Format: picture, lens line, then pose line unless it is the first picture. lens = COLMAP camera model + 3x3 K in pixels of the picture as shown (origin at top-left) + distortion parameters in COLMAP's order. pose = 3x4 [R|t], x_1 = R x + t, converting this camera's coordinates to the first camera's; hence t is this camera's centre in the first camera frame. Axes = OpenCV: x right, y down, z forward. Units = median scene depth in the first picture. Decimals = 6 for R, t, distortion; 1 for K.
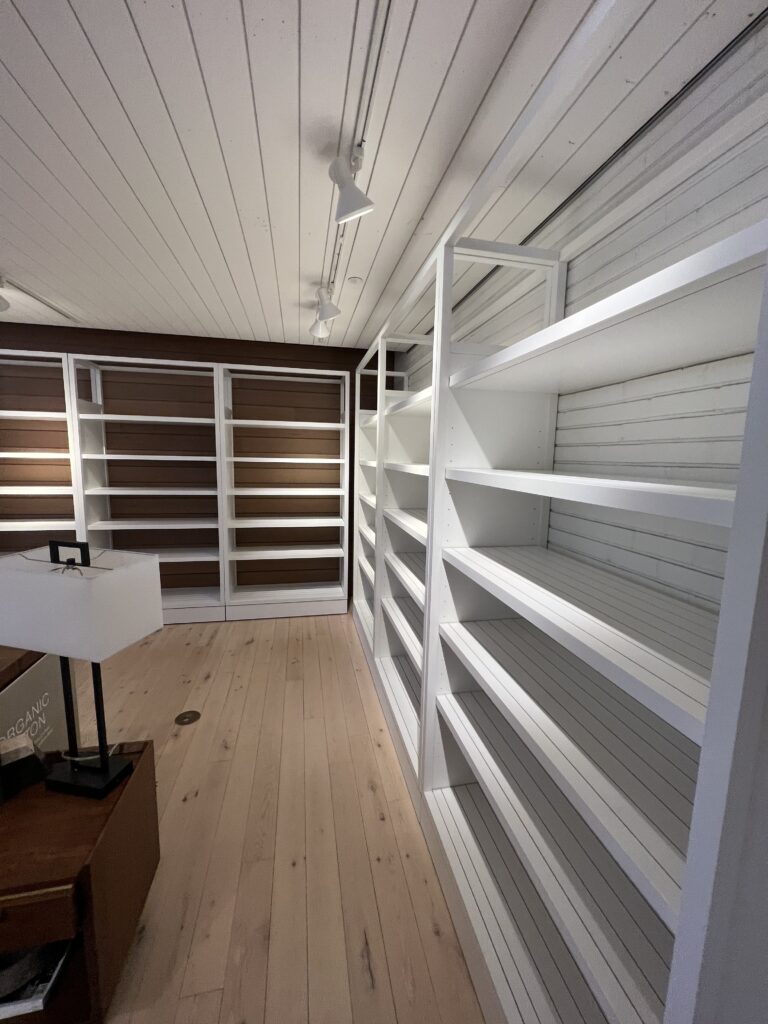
lens RADIAL K [[405.7, 0, 387.0], [0, 405.7, 509.3], [0, 0, 1]] dist [-0.003320, 0.000120]
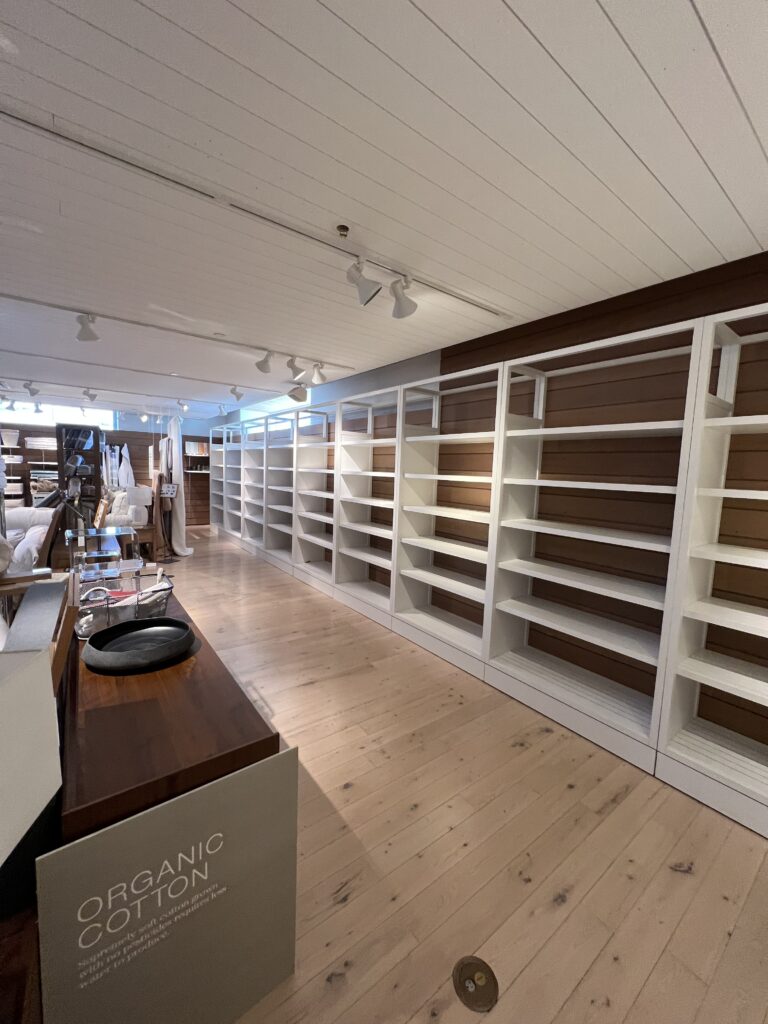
lens RADIAL K [[405.7, 0, 387.0], [0, 405.7, 509.3], [0, 0, 1]] dist [-0.003320, 0.000120]
pose [[0.422112, 0.082541, -0.902778, -0.081489], [-0.146801, 0.988926, 0.021778, -0.051226], [0.894579, 0.123336, 0.429554, 0.398907]]
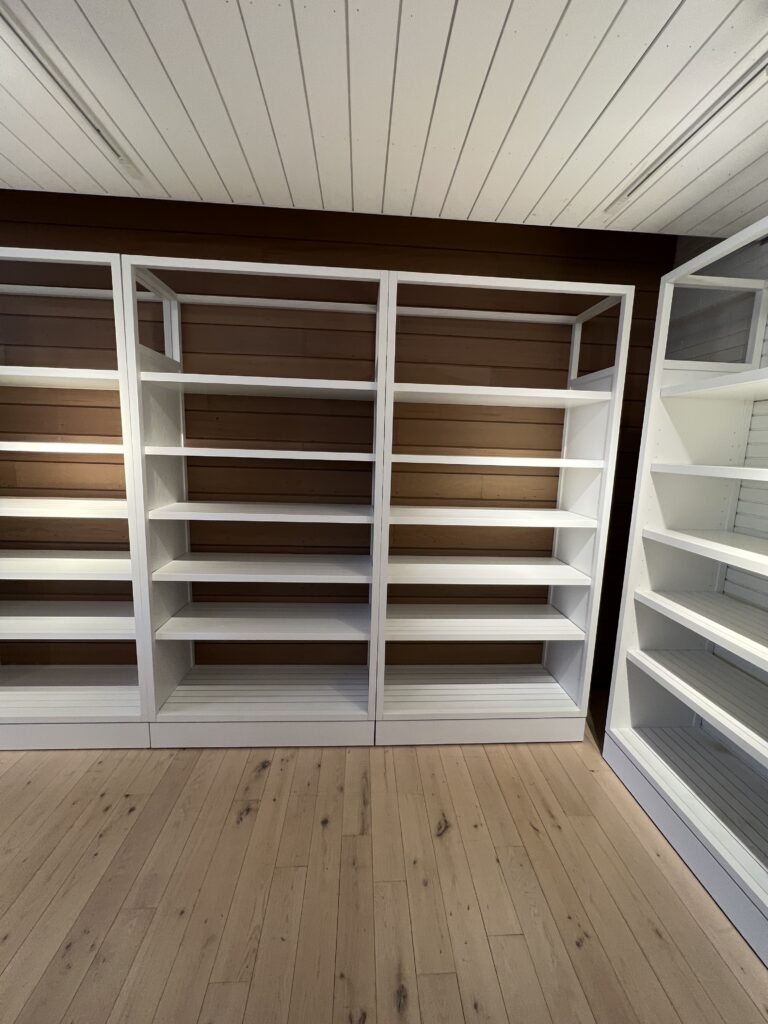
lens RADIAL K [[405.7, 0, 387.0], [0, 405.7, 509.3], [0, 0, 1]] dist [-0.003320, 0.000120]
pose [[0.989199, 0.029881, -0.143499, -0.324035], [-0.028083, 0.999500, 0.014536, -0.063621], [0.143861, -0.010349, 0.989544, 0.470263]]
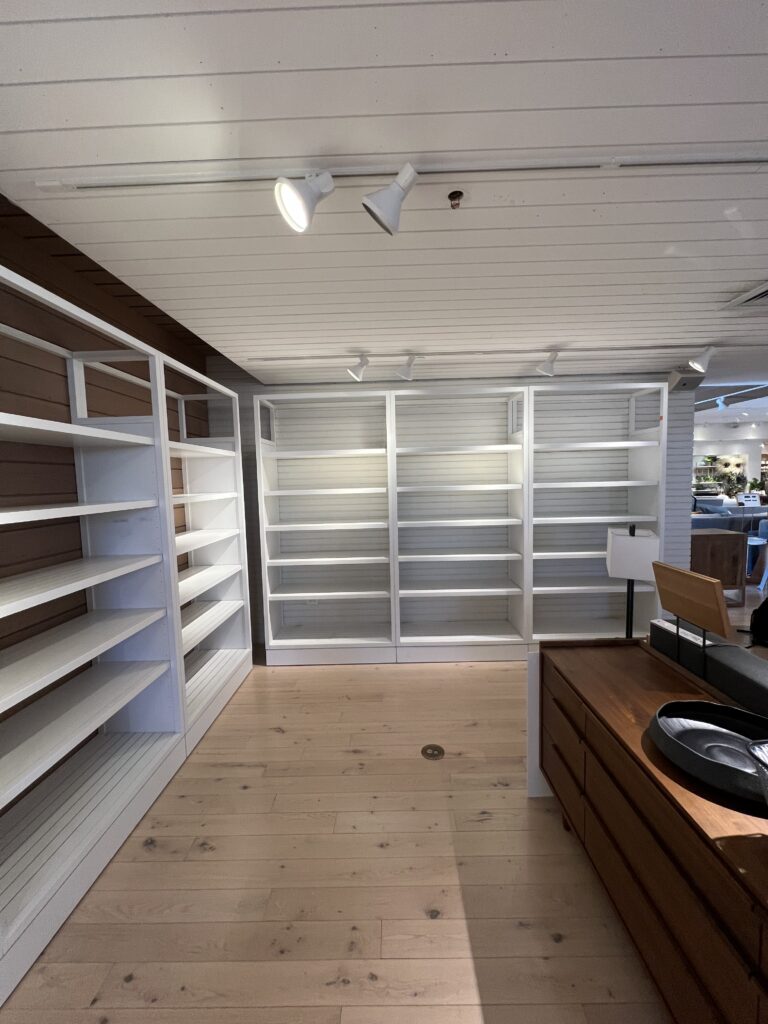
lens RADIAL K [[405.7, 0, 387.0], [0, 405.7, 509.3], [0, 0, 1]] dist [-0.003320, 0.000120]
pose [[0.222179, -0.101828, 0.969674, -0.937713], [0.155651, 0.985481, 0.067824, -0.102810], [-0.962501, 0.135862, 0.234803, 0.525402]]
